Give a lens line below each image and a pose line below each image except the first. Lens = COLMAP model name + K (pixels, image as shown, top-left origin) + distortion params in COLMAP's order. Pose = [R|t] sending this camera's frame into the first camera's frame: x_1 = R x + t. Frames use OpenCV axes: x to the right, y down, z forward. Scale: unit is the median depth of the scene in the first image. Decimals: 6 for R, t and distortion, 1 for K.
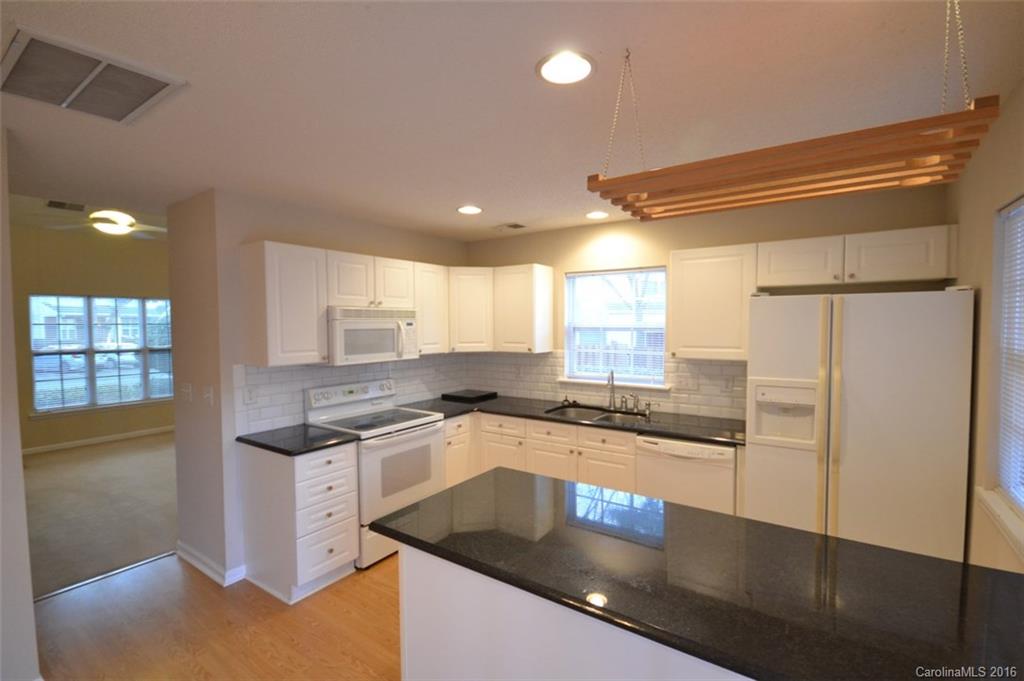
lens RADIAL K [[452.7, 0, 520.2], [0, 452.7, 341.9], [0, 0, 1]] dist [-0.000668, -0.000207]
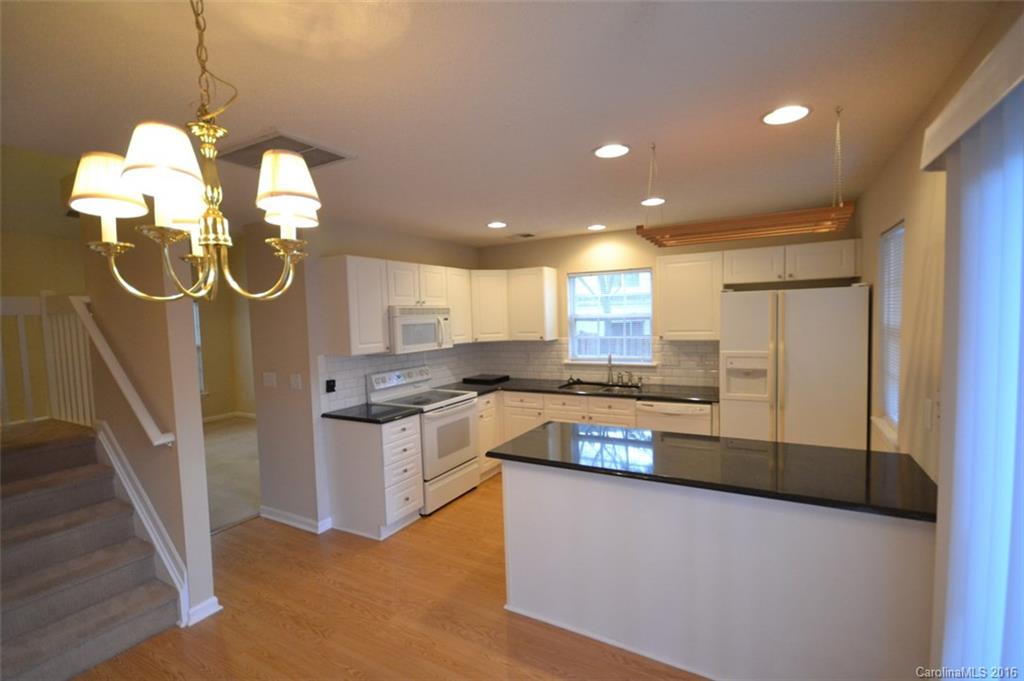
lens RADIAL K [[452.7, 0, 520.2], [0, 452.7, 341.9], [0, 0, 1]] dist [-0.000668, -0.000207]
pose [[0.995884, -0.028908, 0.085904, -0.168813], [0.027567, 0.999479, 0.016764, 0.007304], [-0.086344, -0.014327, 0.996162, -0.242935]]
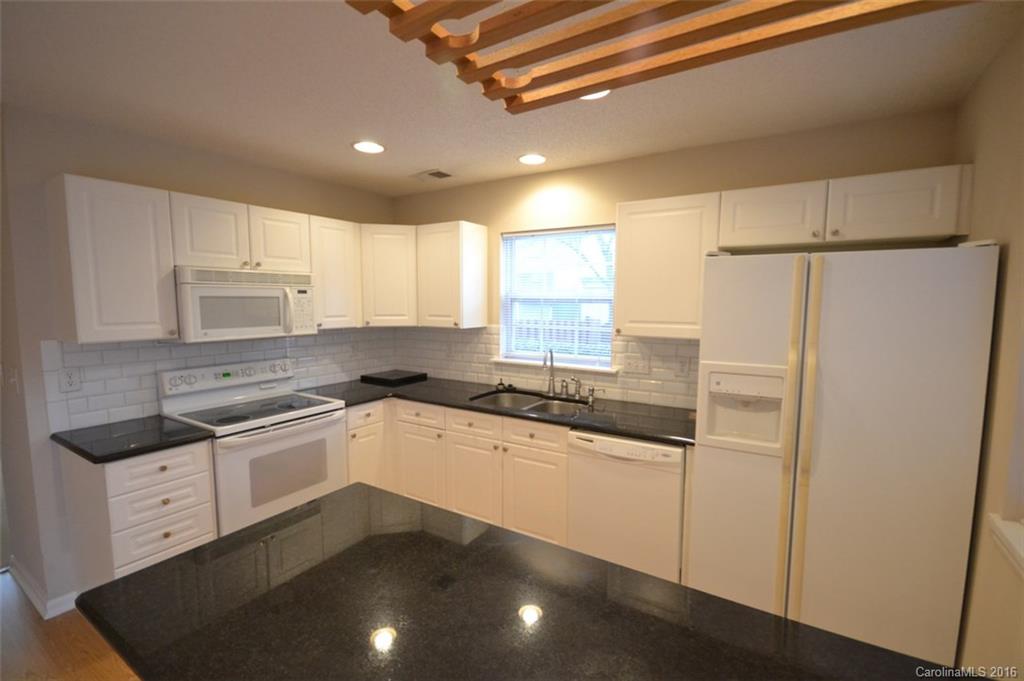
lens RADIAL K [[452.7, 0, 520.2], [0, 452.7, 341.9], [0, 0, 1]] dist [-0.000668, -0.000207]
pose [[0.999188, 0.005652, 0.039893, 0.128019], [-0.007798, 0.998518, 0.053856, 0.004490], [-0.039529, -0.054124, 0.997752, 0.186519]]
